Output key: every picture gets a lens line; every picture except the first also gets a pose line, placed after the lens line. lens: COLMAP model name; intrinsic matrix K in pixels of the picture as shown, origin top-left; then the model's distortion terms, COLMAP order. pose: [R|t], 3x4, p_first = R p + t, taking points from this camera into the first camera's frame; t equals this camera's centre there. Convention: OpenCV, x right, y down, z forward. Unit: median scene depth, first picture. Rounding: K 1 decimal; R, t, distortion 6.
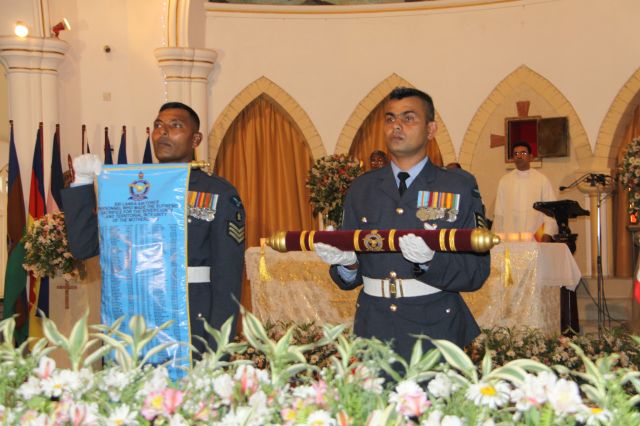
lens RADIAL K [[1173.8, 0, 322.9], [0, 1173.8, 209.9], [0, 0, 1]] dist [0.500265, 0.000000]
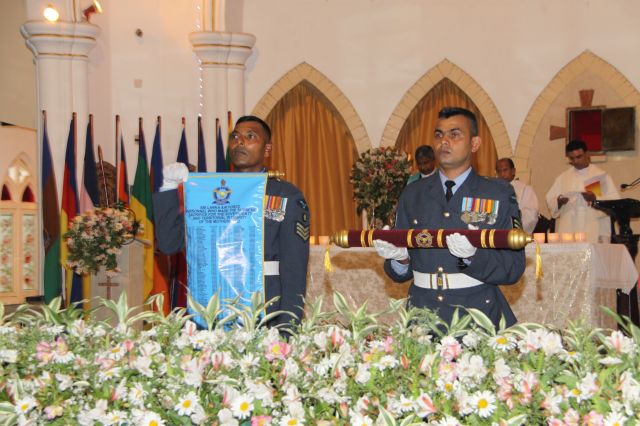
lens RADIAL K [[1409.1, 0, 322.6], [0, 1409.1, 217.4], [0, 0, 1]] dist [0.642065, 0.000000]
pose [[0.999638, 0.007668, -0.025786, -0.019034], [-0.007384, 0.999911, 0.011091, -0.010062], [0.025869, -0.010897, 0.999606, -0.364104]]
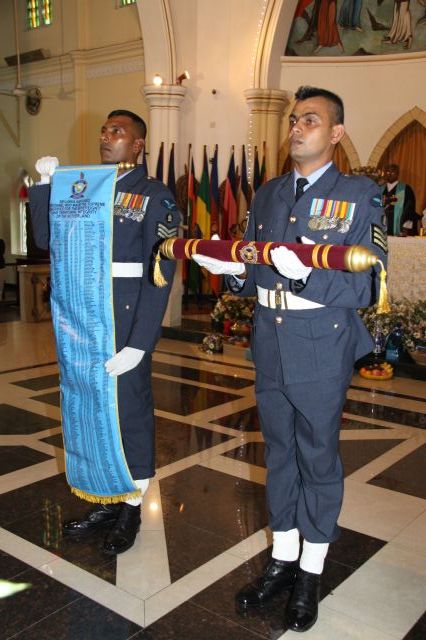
lens RADIAL K [[703.1, 0, 207.6], [0, 703.1, 318.9], [0, 0, 1]] dist [0.041117, 0.000000]
pose [[0.967907, 0.071416, -0.240948, 0.130232], [-0.030972, 0.985362, 0.167640, -0.012076], [0.249393, -0.154797, 0.955950, 0.386184]]
